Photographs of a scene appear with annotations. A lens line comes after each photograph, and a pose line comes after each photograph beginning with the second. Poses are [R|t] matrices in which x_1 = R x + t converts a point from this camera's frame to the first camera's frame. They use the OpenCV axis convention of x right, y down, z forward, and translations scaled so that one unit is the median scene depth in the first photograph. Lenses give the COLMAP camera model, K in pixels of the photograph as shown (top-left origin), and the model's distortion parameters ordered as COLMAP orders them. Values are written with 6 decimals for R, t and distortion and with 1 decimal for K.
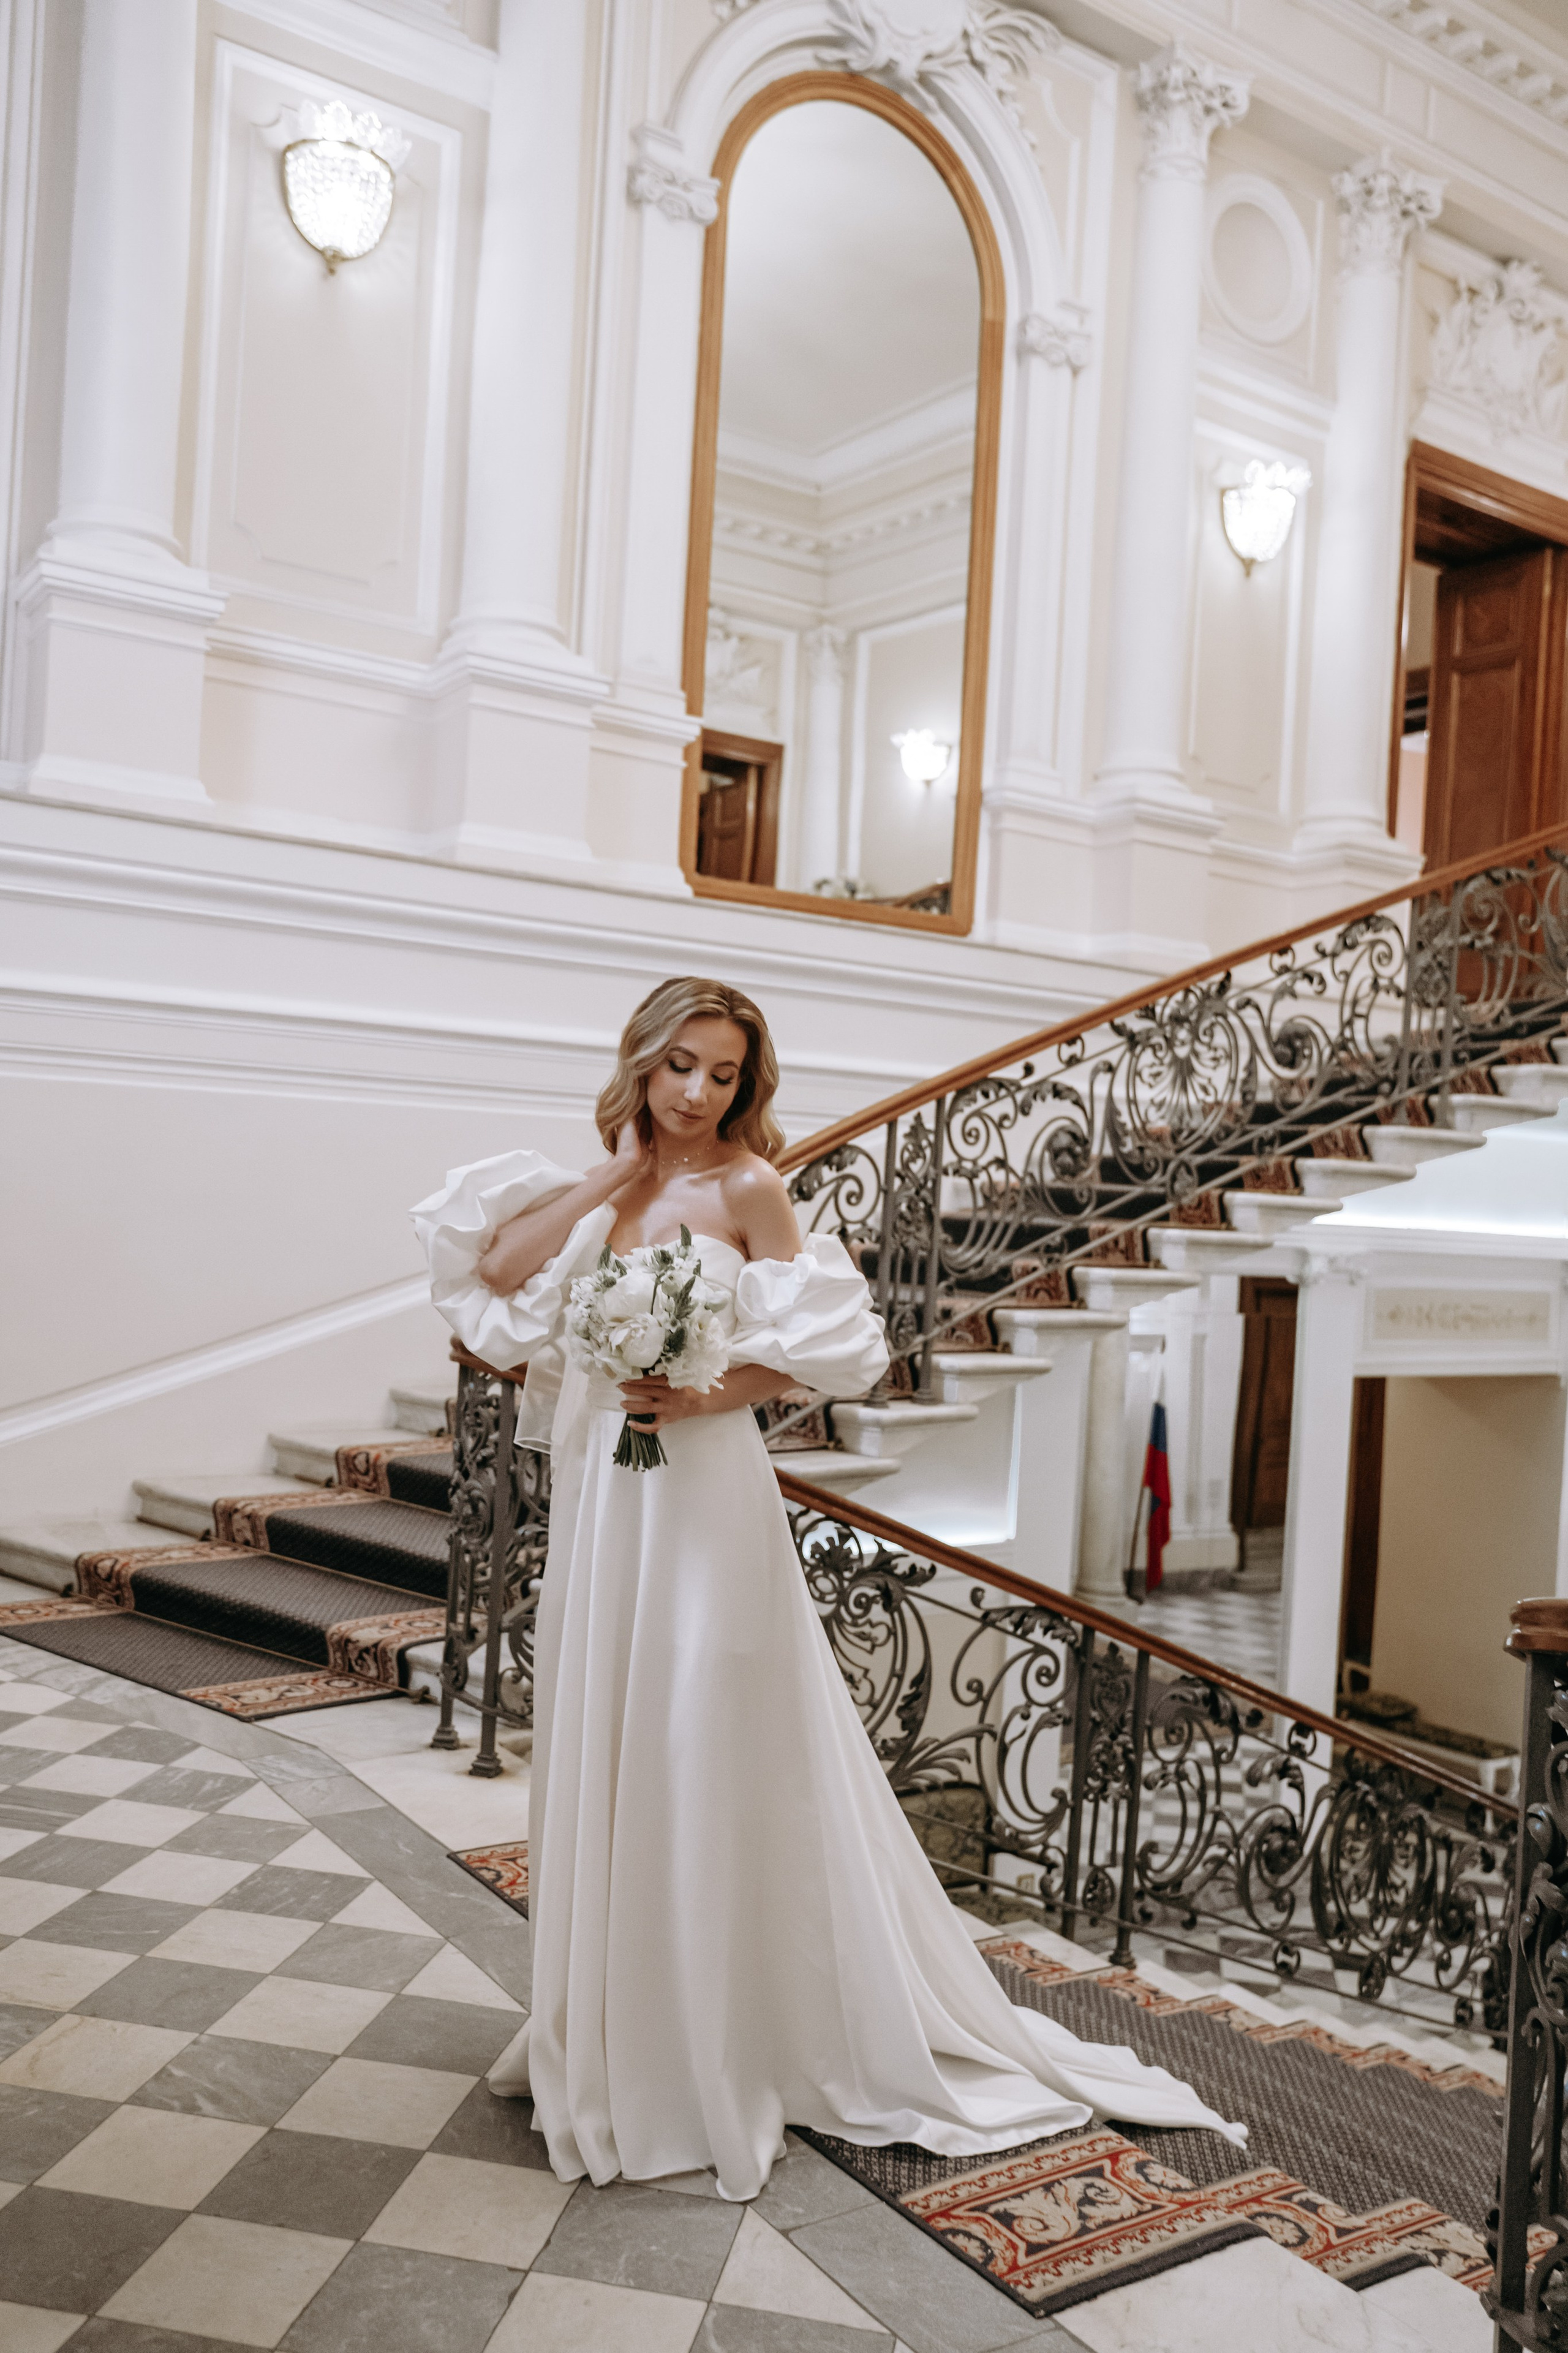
lens RADIAL K [[1898.1, 0, 784.0], [0, 1898.1, 1176.5], [0, 0, 1]] dist [-0.015341, 0.050548]
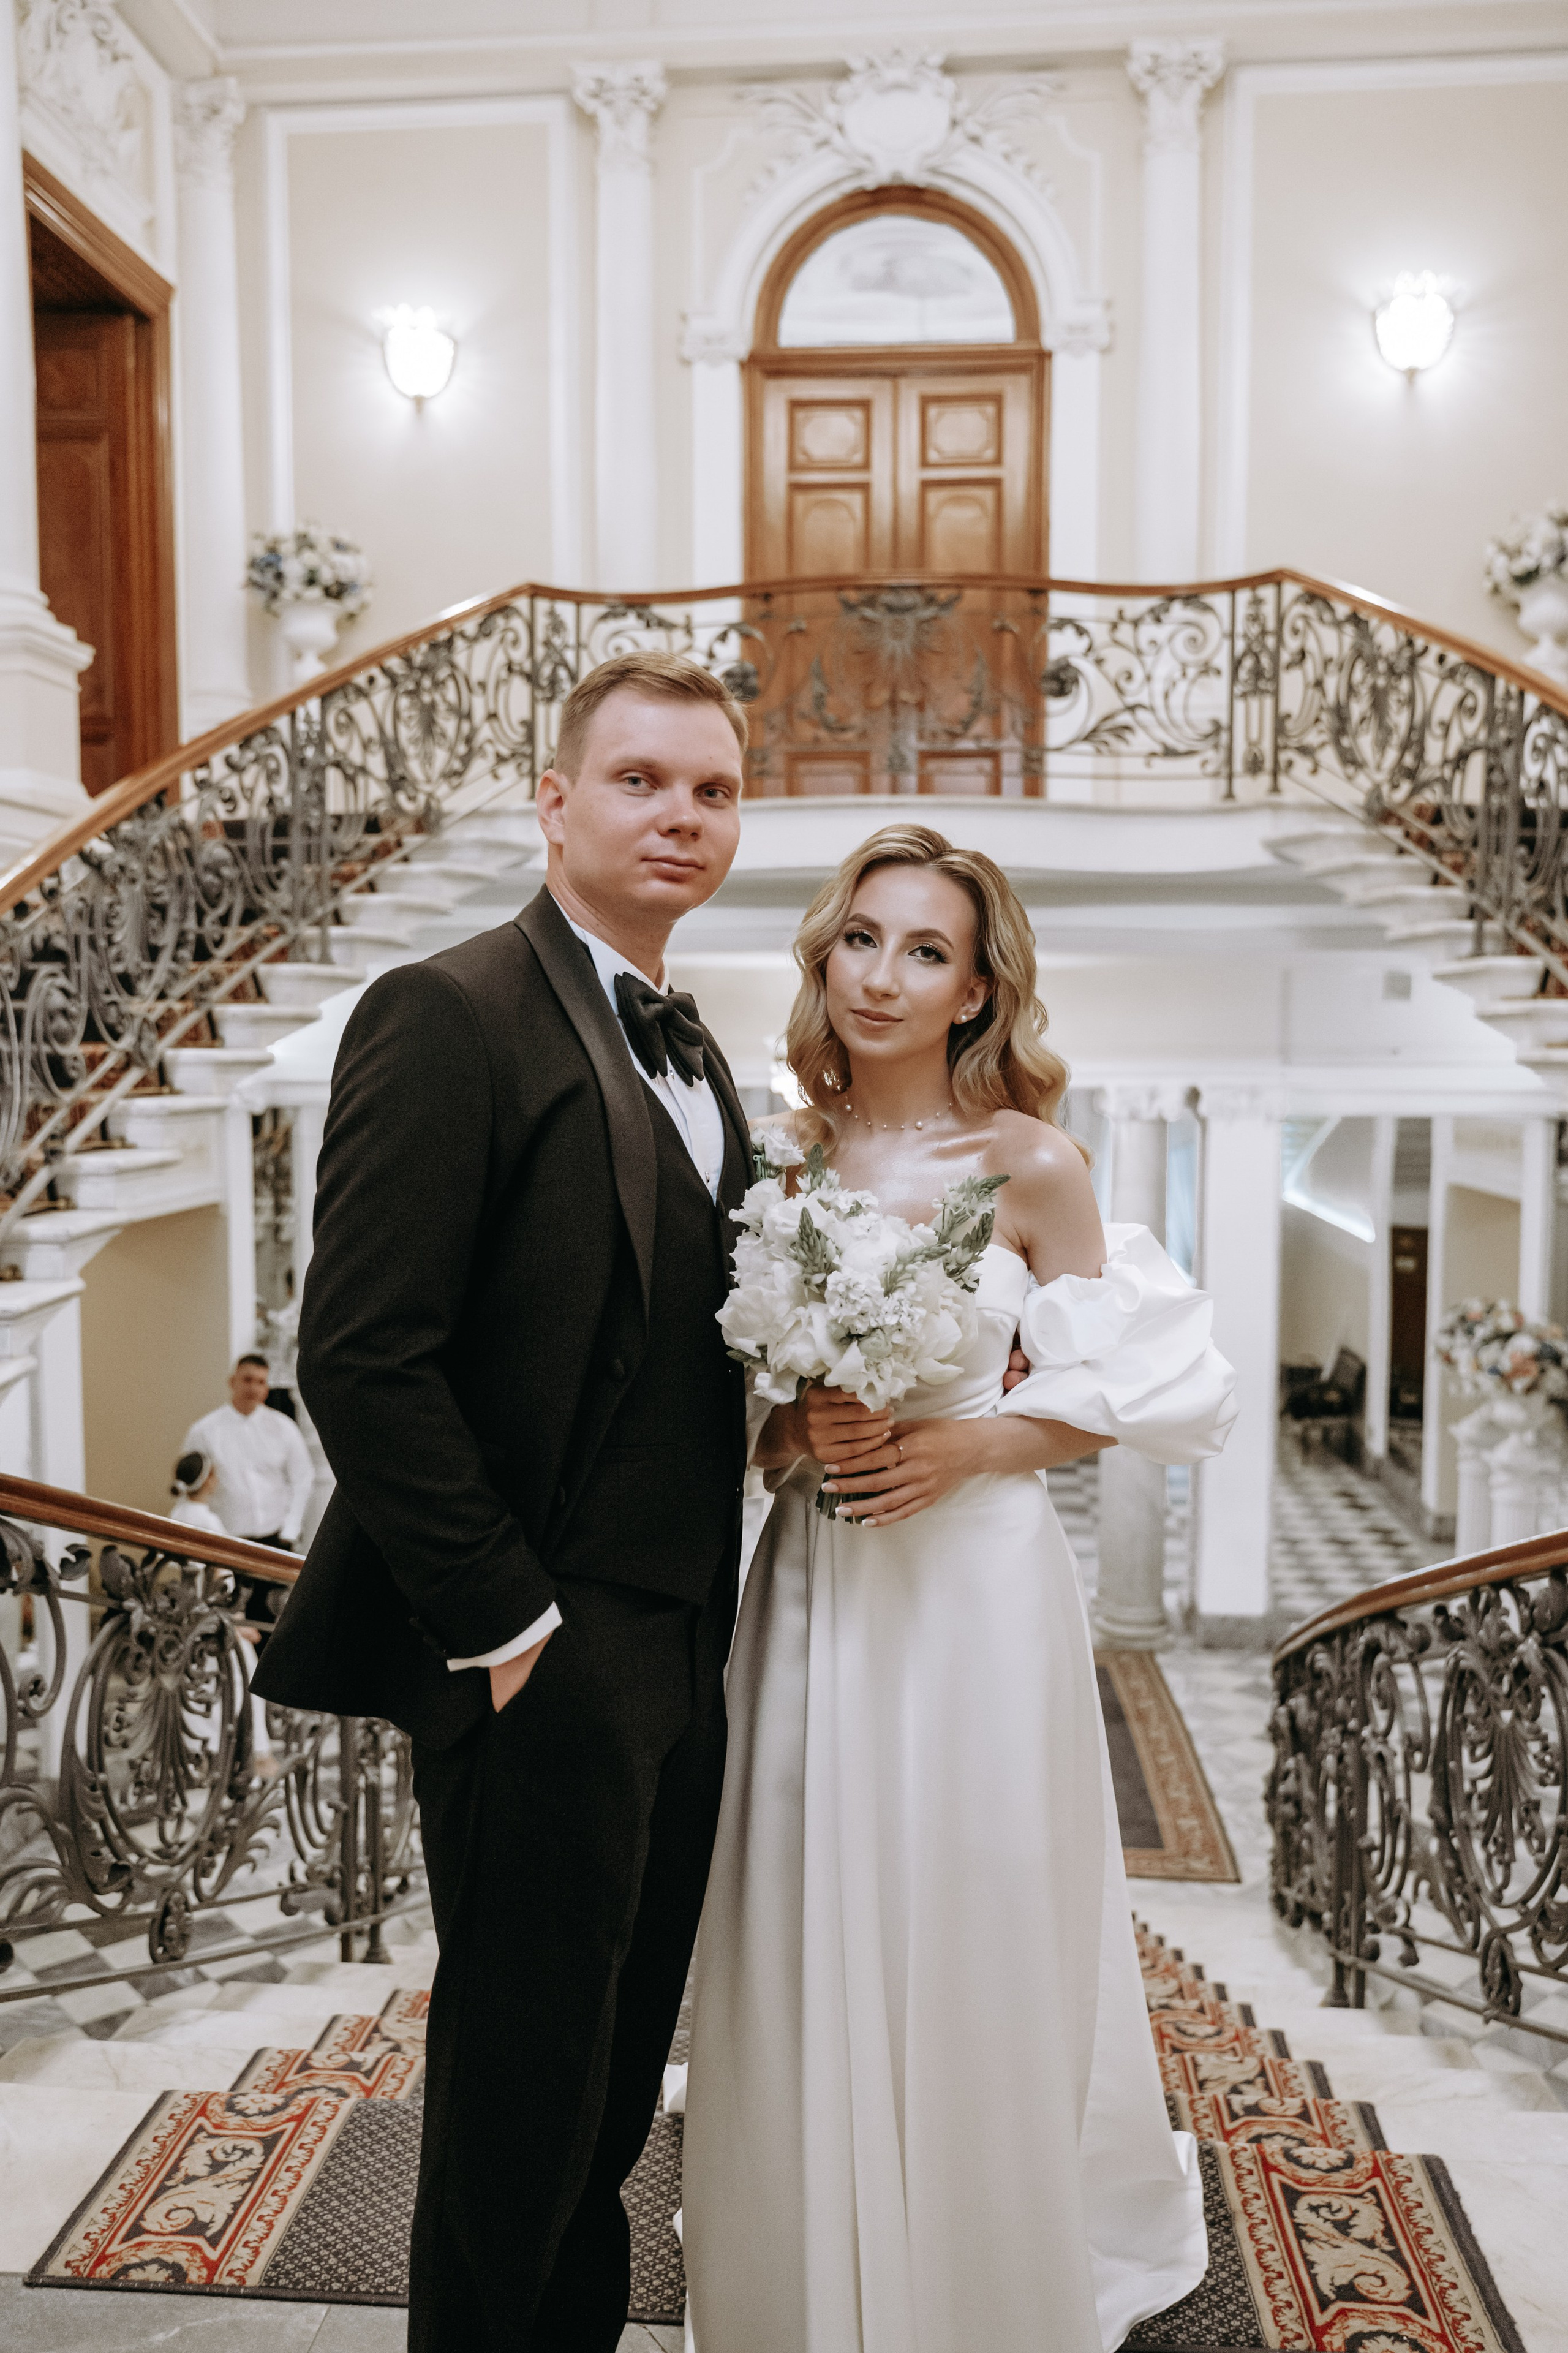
lens RADIAL K [[1907.4, 0, 784.0], [0, 1907.4, 1176.5], [0, 0, 1]] dist [-0.001844, 0.001792]
pose [[0.624070, -0.112136, 0.773280, -0.308221], [0.035226, 0.992680, 0.115524, -0.028831], [-0.780574, -0.044856, 0.623452, 0.323452]]
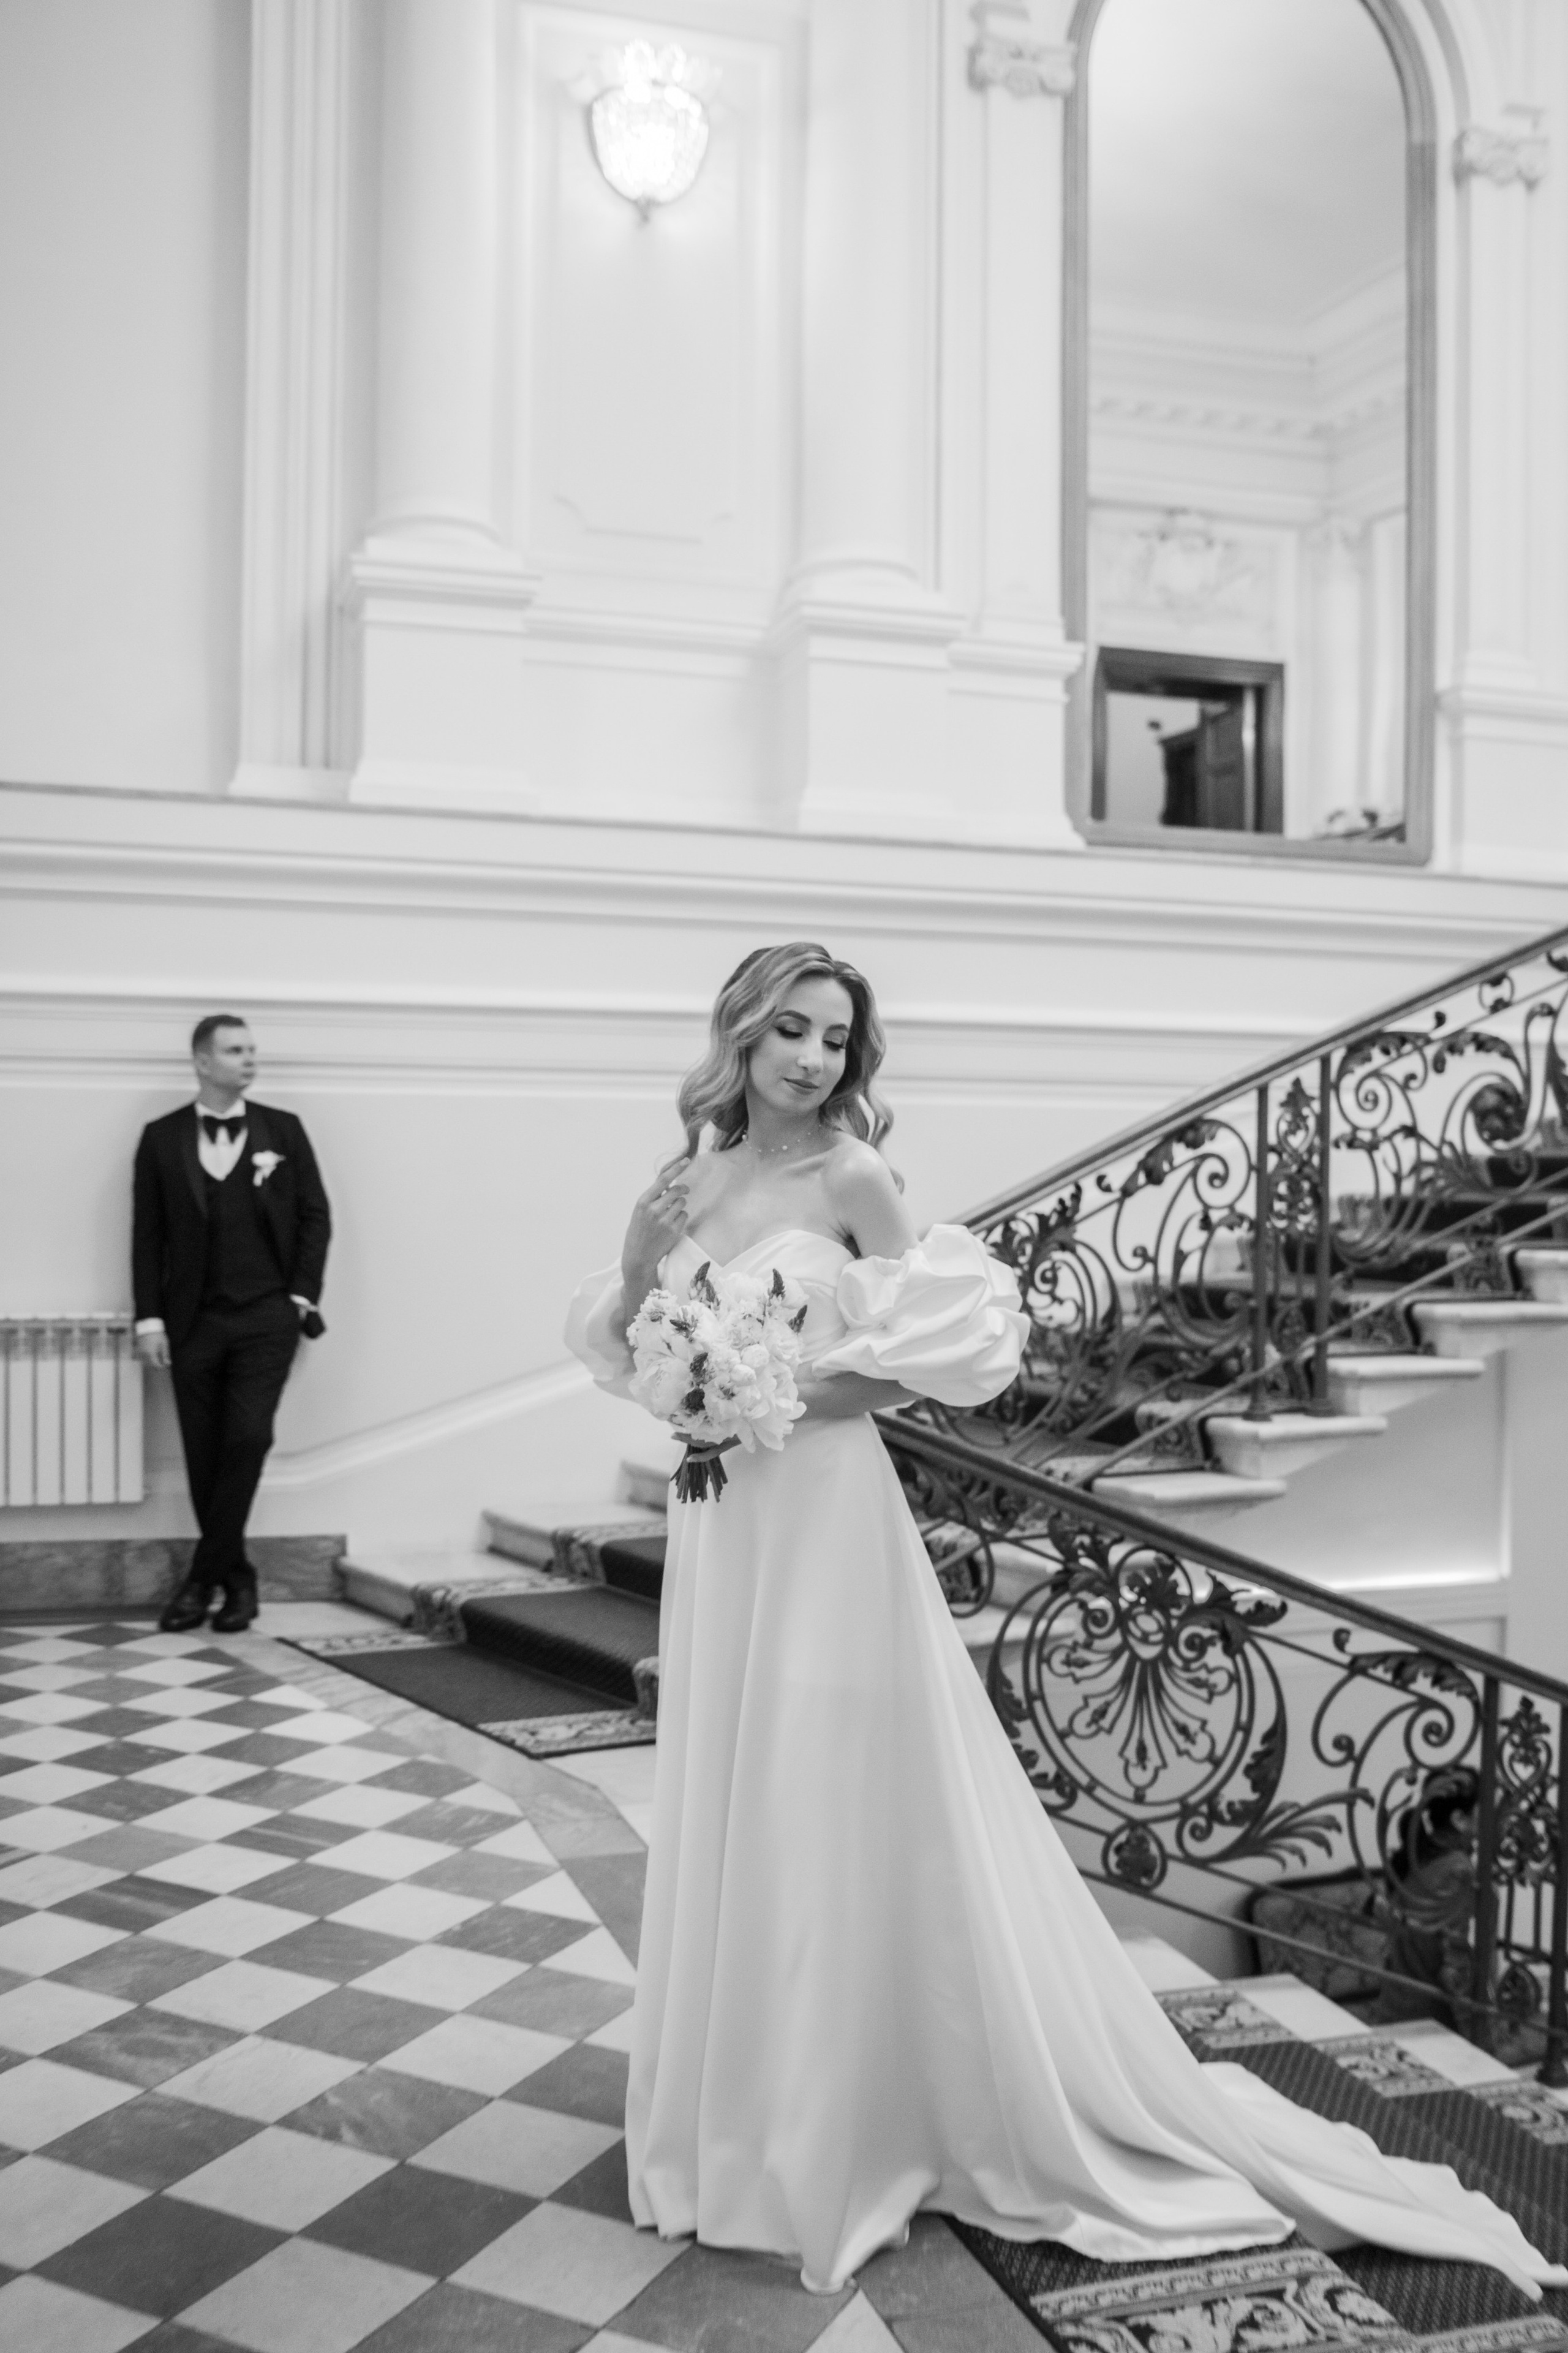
lens RADIAL K [[2149.1, 0, 780.8], [0, 2149.1, 1166.0], [0, 0, 1]] dist [-0.071331, 0.104131]
pose [[0.960036, -0.045390, -0.276173, 0.118491], [0.044167, 0.998967, -0.010648, 0.006952], [0.276371, -0.001975, 0.961049, 0.006830]]
